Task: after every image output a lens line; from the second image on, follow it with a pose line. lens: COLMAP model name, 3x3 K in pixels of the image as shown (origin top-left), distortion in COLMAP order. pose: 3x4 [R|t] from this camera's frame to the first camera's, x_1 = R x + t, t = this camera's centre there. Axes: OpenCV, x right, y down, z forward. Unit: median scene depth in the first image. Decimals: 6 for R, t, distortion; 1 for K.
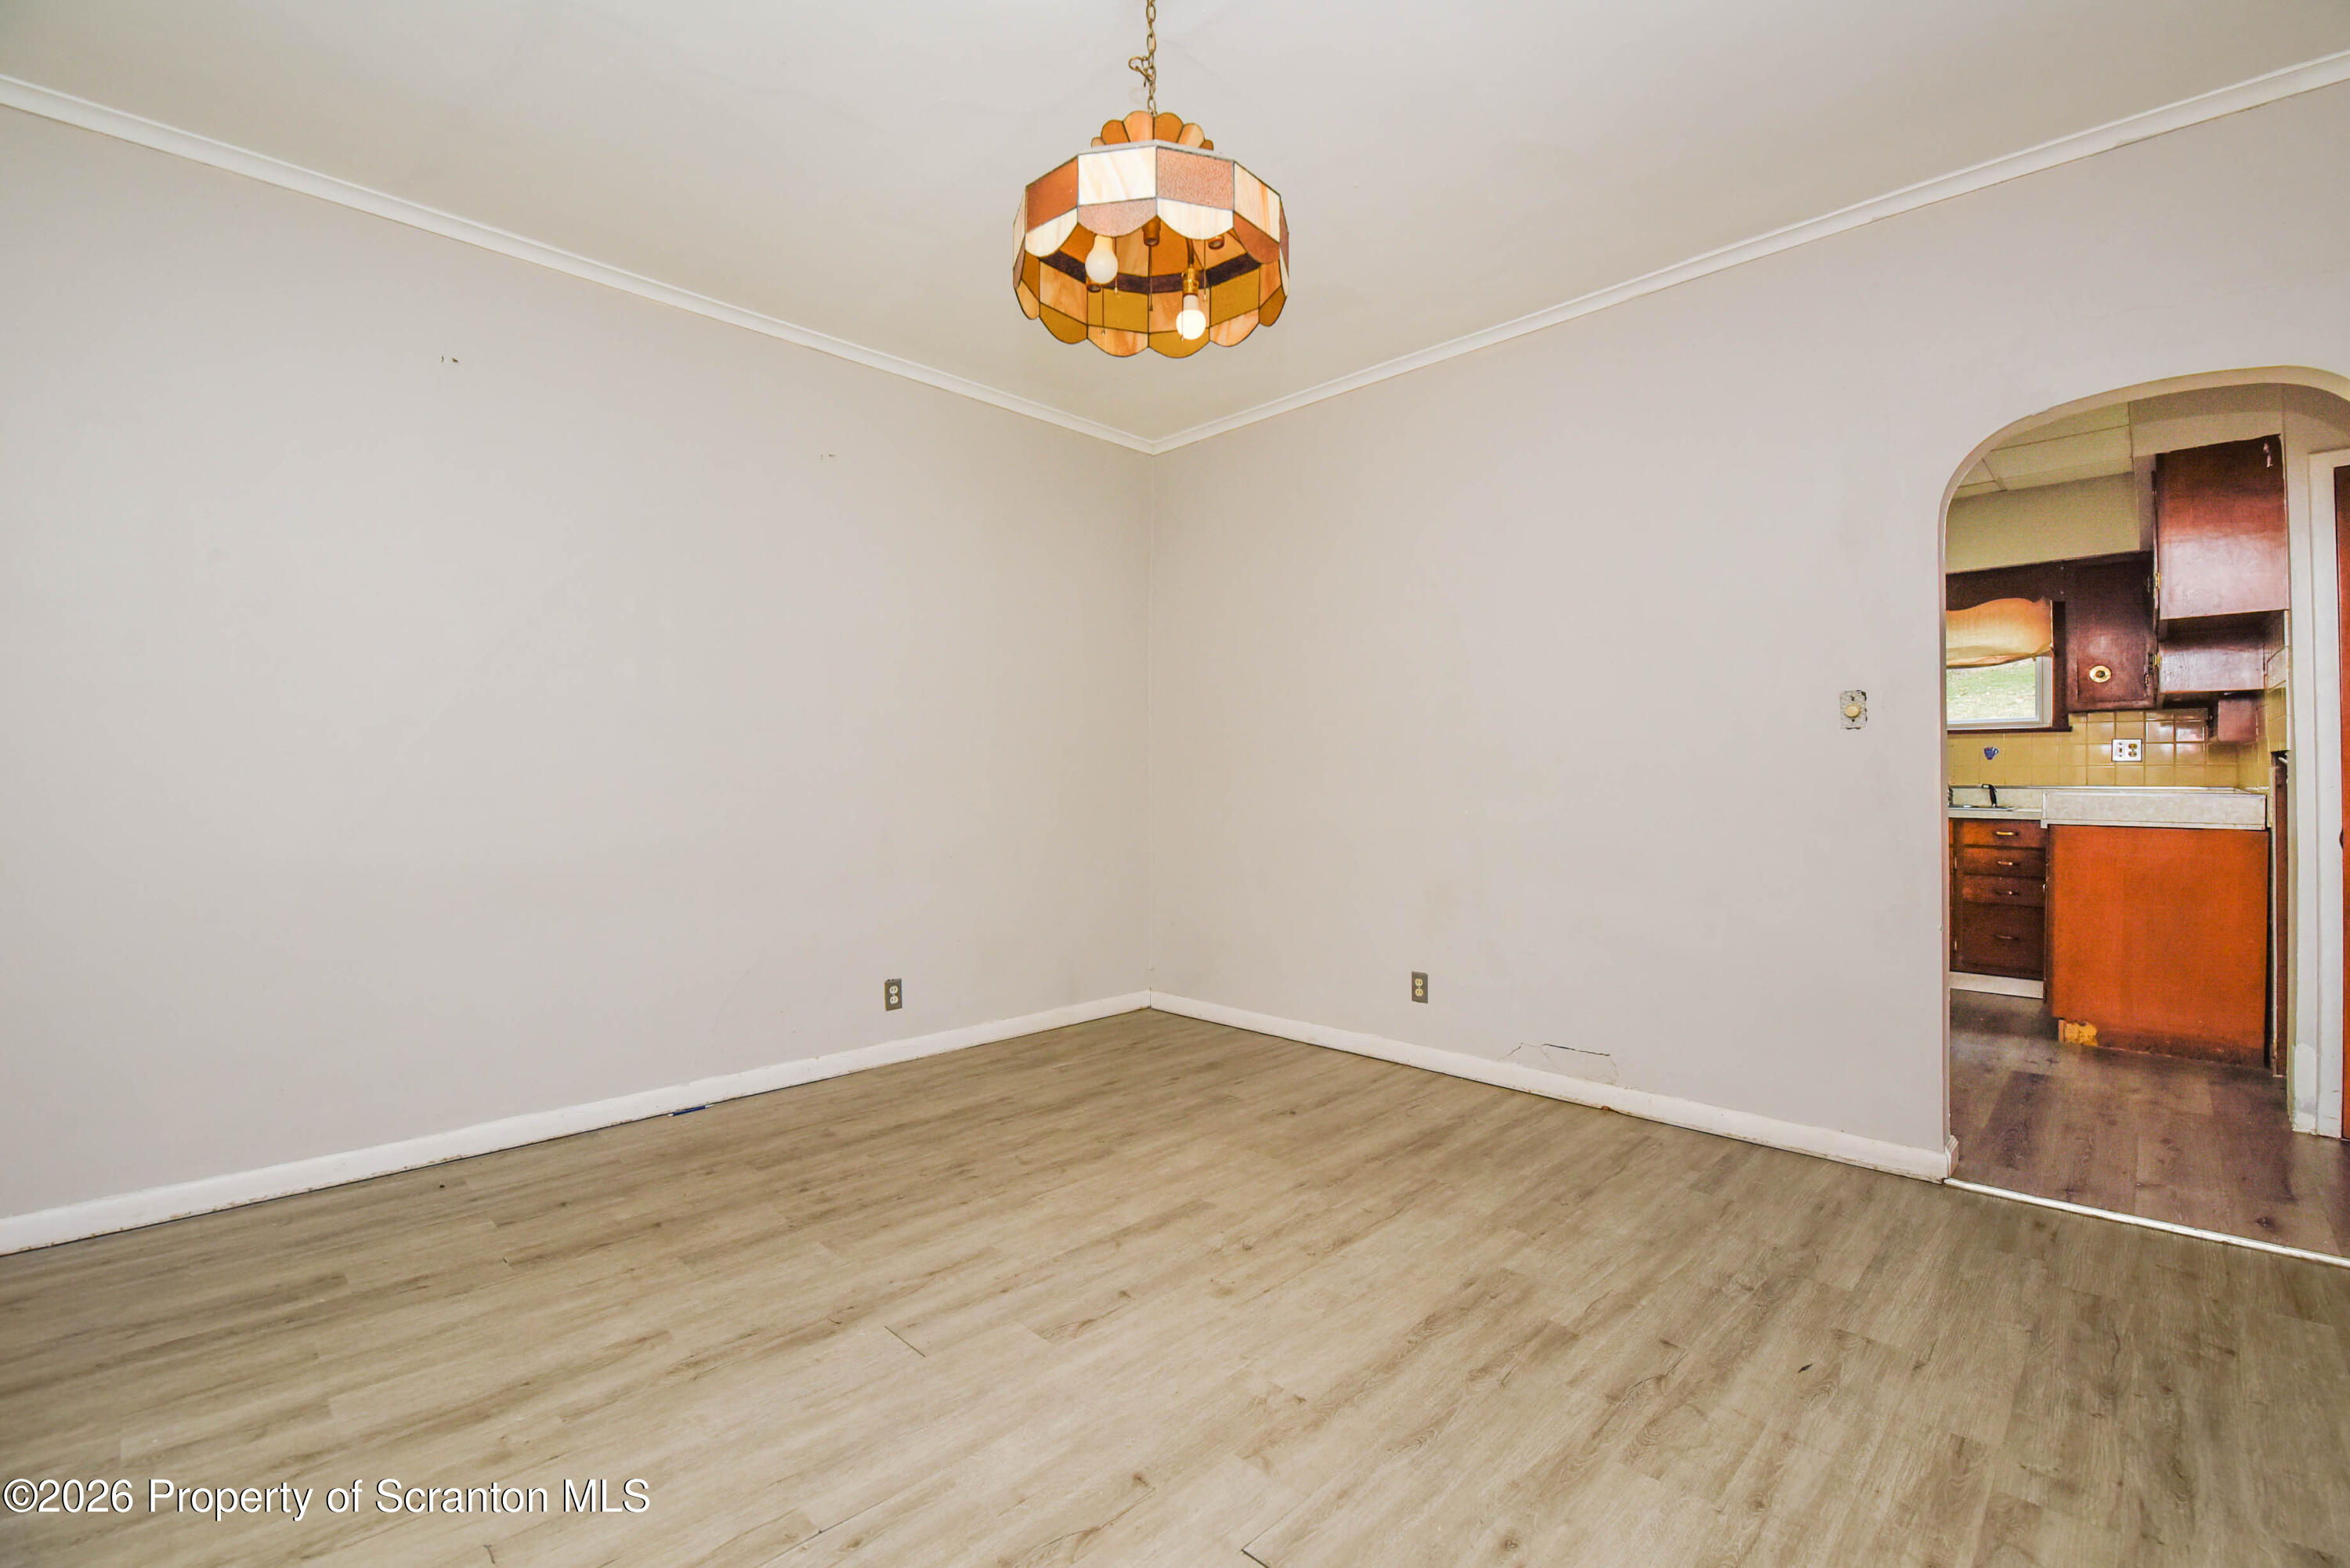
lens RADIAL K [[1013.0, 0, 1178.6], [0, 1013.0, 774.3], [0, 0, 1]] dist [-0.004142, -0.007558]
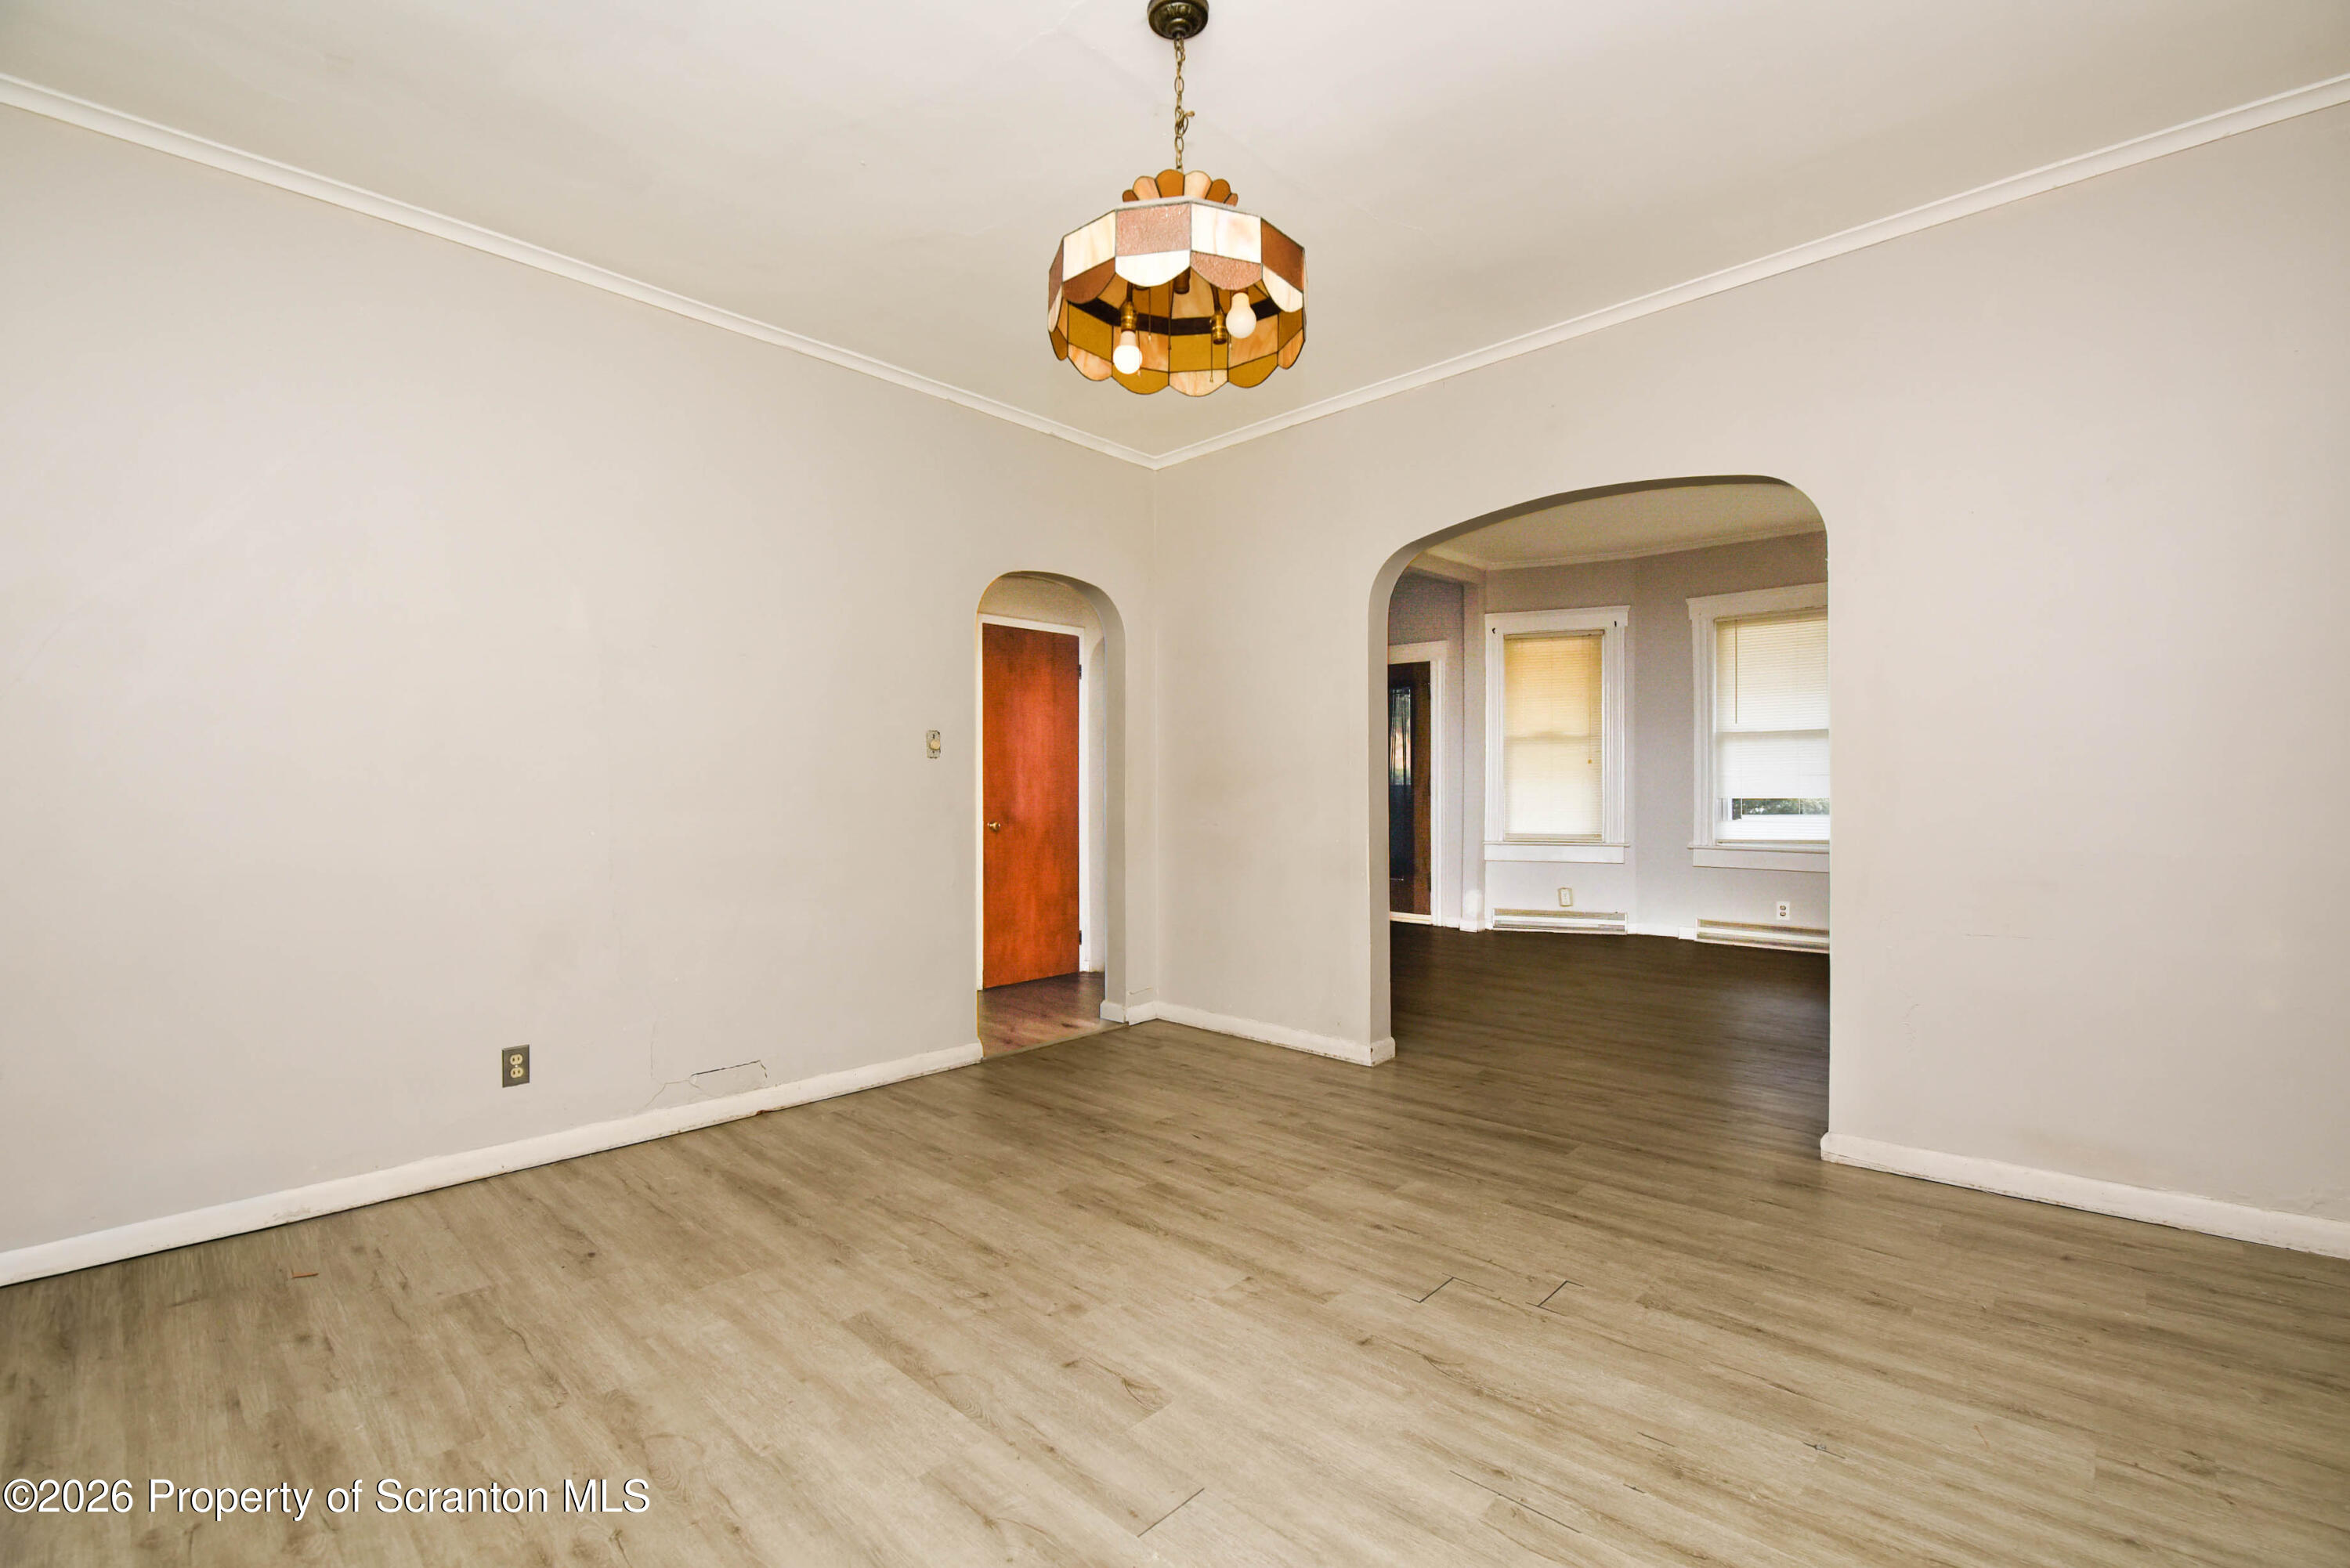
lens RADIAL K [[1013.0, 0, 1187.6], [0, 1013.0, 788.6], [0, 0, 1]] dist [-0.004142, -0.007558]
pose [[-0.020927, 0.000505, 0.999781, -0.782224], [-0.006265, 0.999980, -0.000636, -0.003728], [-0.999761, -0.006277, -0.020923, 0.741896]]
